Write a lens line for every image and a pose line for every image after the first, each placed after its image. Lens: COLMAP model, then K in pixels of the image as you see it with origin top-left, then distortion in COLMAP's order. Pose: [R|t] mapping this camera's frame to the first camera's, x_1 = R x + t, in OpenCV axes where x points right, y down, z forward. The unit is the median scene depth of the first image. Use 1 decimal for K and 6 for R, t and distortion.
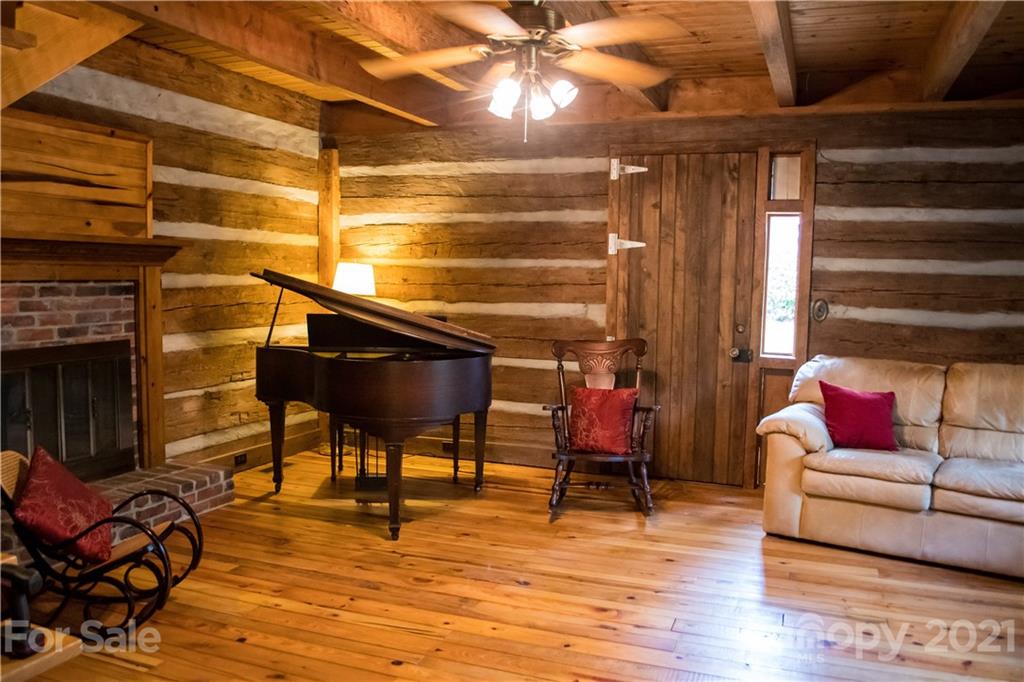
lens RADIAL K [[808.9, 0, 535.4], [0, 808.9, 341.7], [0, 0, 1]] dist [-0.082360, 0.005010]
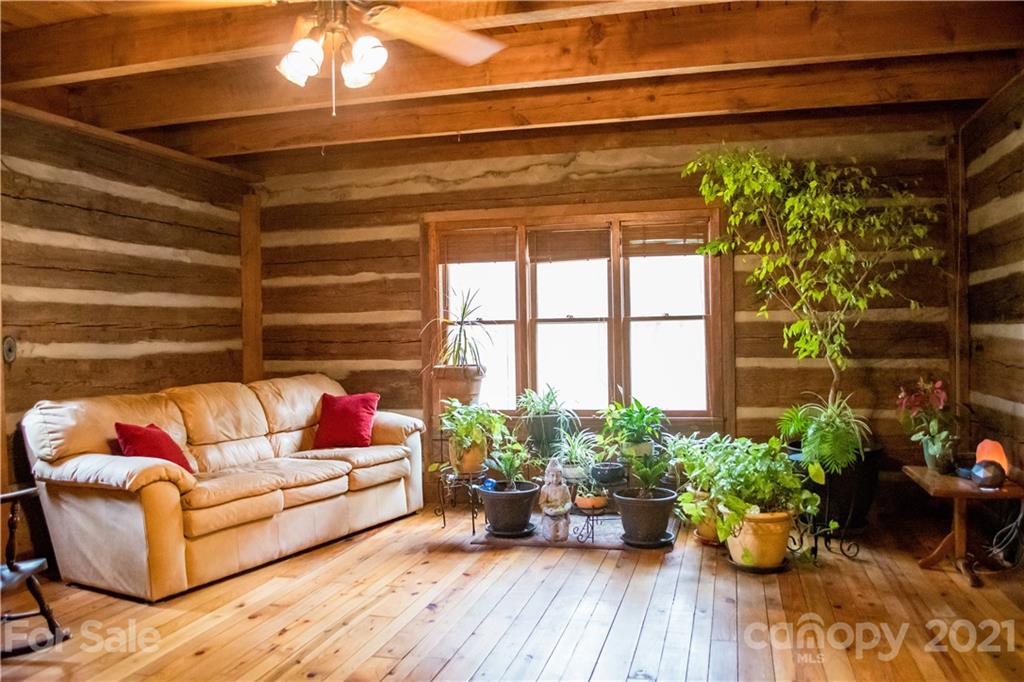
lens RADIAL K [[808.9, 0, 514.3], [0, 808.9, 345.5], [0, 0, 1]] dist [-0.082360, 0.005010]
pose [[-0.086294, -0.036885, 0.995587, -0.573754], [0.097040, 0.994251, 0.045247, -0.034796], [-0.991532, 0.100516, -0.082218, 0.654766]]
